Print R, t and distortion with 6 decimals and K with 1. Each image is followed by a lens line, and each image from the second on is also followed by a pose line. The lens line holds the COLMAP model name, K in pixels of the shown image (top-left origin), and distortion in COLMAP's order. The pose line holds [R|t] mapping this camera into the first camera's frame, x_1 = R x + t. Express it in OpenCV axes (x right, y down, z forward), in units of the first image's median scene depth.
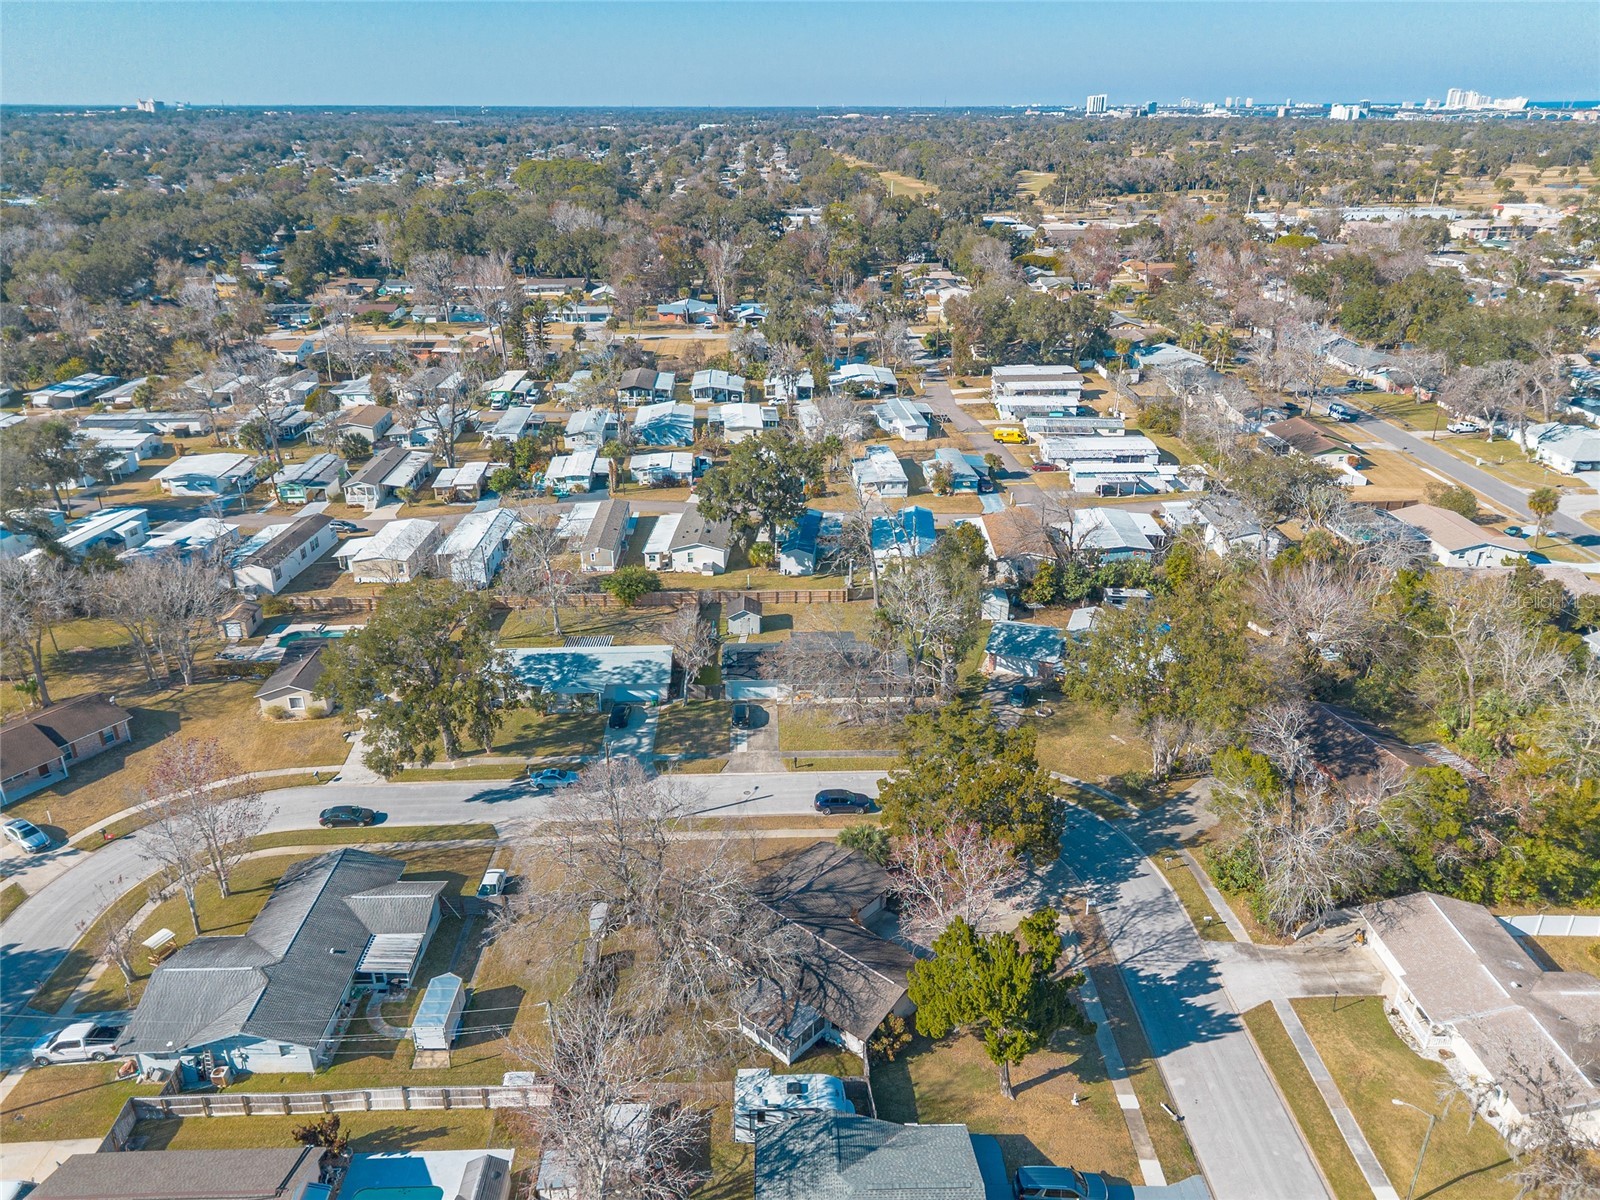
lens RADIAL K [[1133.7, 0, 796.5], [0, 1133.7, 614.8], [0, 0, 1]] dist [0.076094, -0.068455]
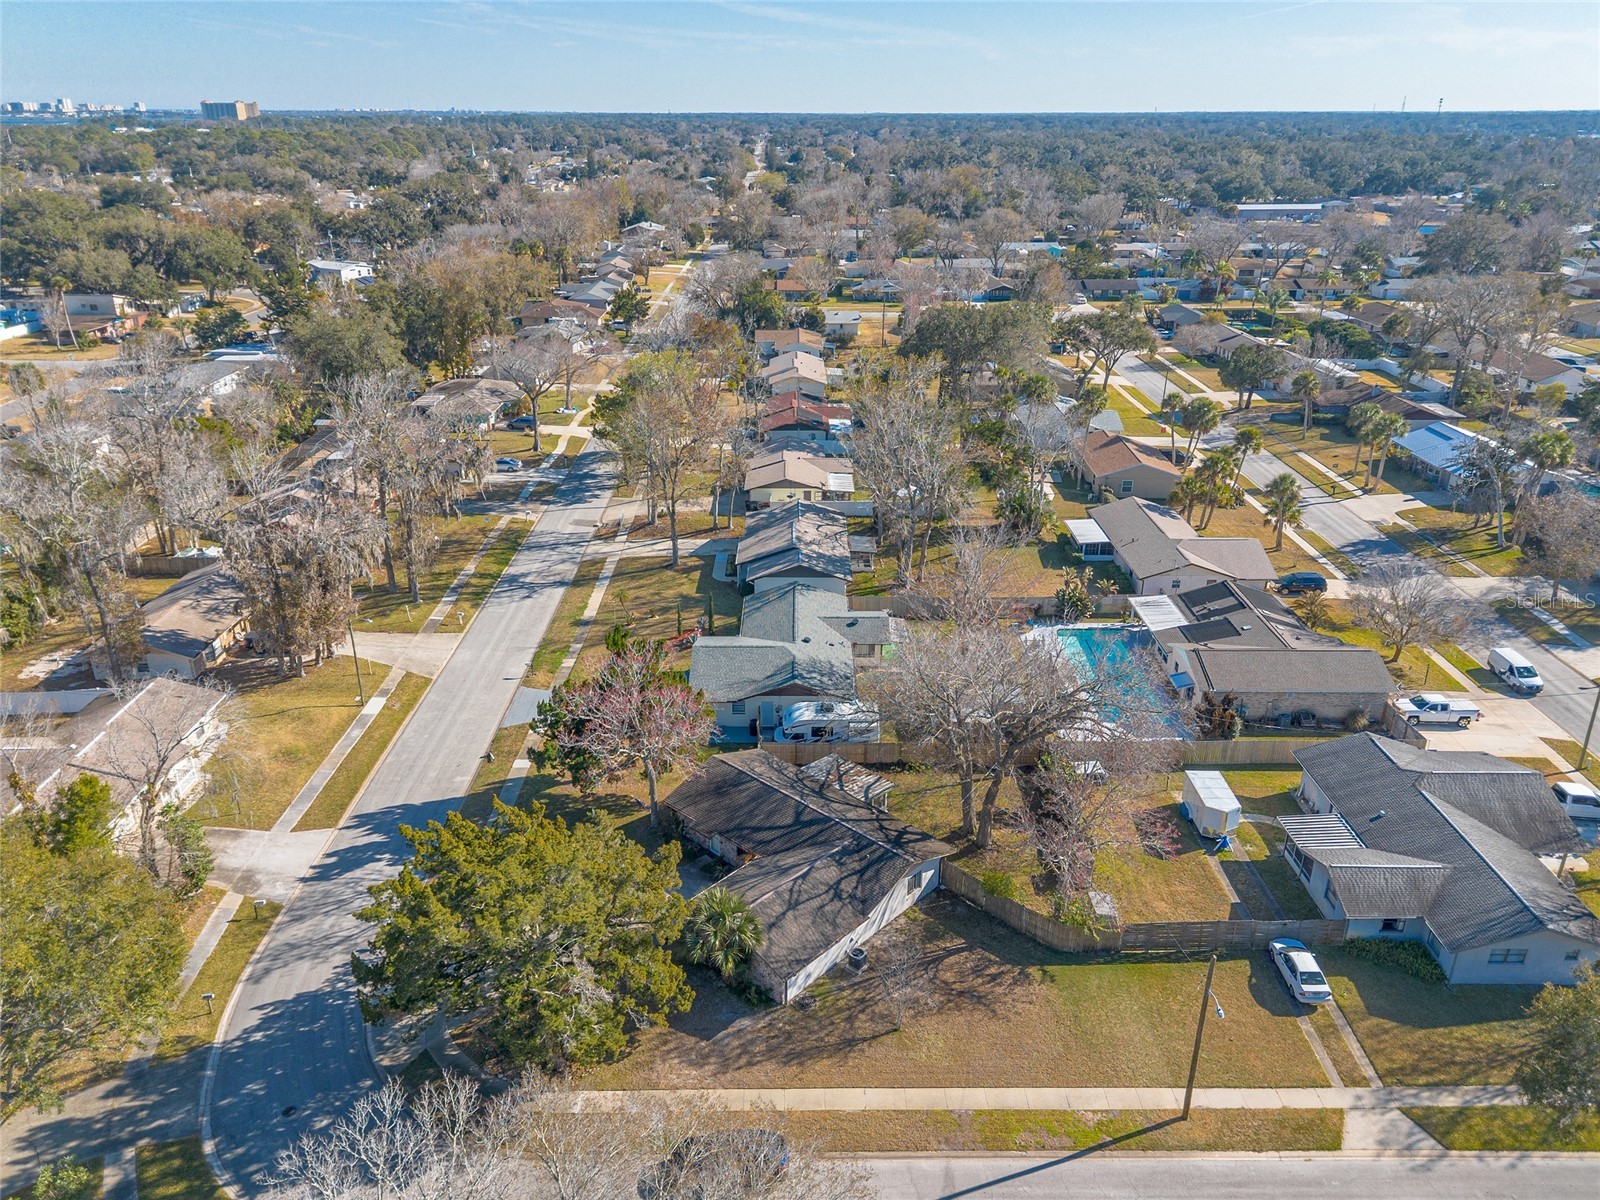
lens RADIAL K [[1133.7, 0, 793.8], [0, 1133.7, 608.4], [0, 0, 1]] dist [0.076094, -0.068455]
pose [[-0.999773, -0.005762, 0.020532, 0.004174], [0.011298, 0.673463, 0.739135, -0.228658], [-0.018087, 0.739199, -0.673245, 0.775330]]
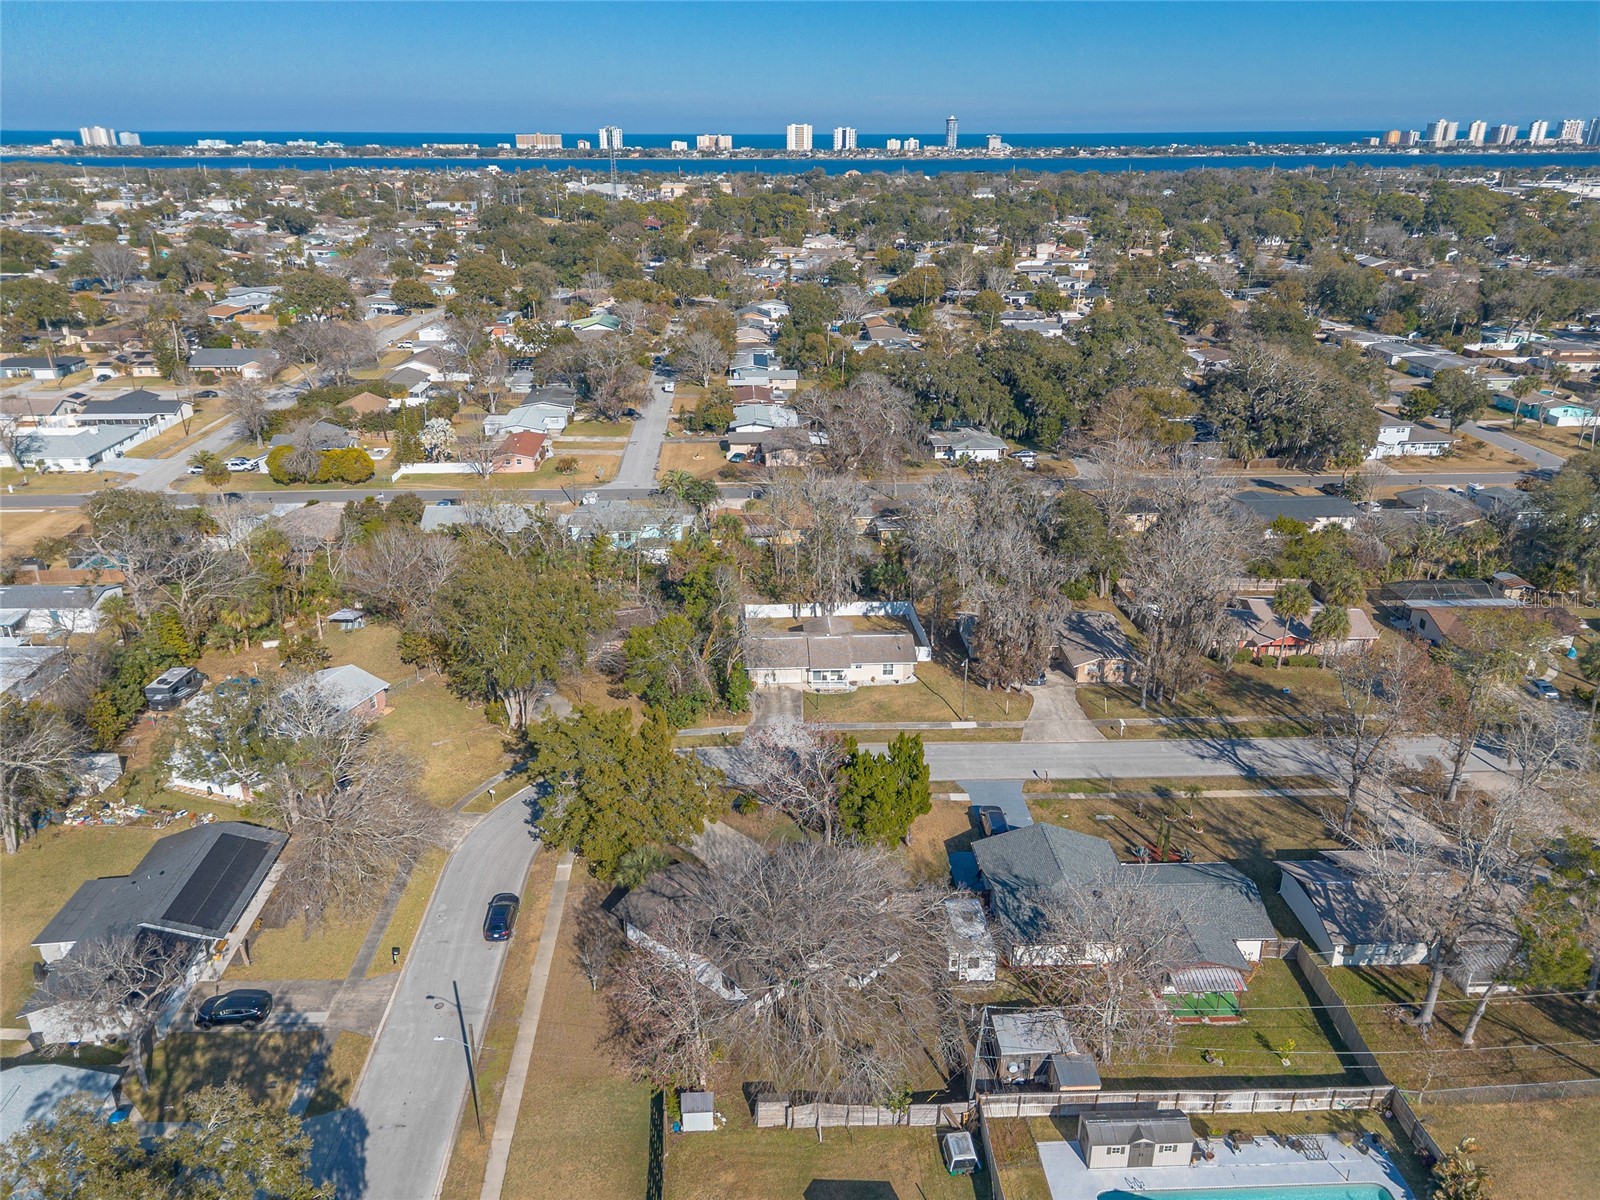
lens RADIAL K [[1133.7, 0, 798.6], [0, 1133.7, 596.7], [0, 0, 1]] dist [0.076094, -0.068455]
pose [[-0.023968, -0.374791, 0.926799, -0.447178], [0.408060, 0.842653, 0.351316, -0.164182], [-0.912640, 0.386610, 0.132741, 0.400274]]
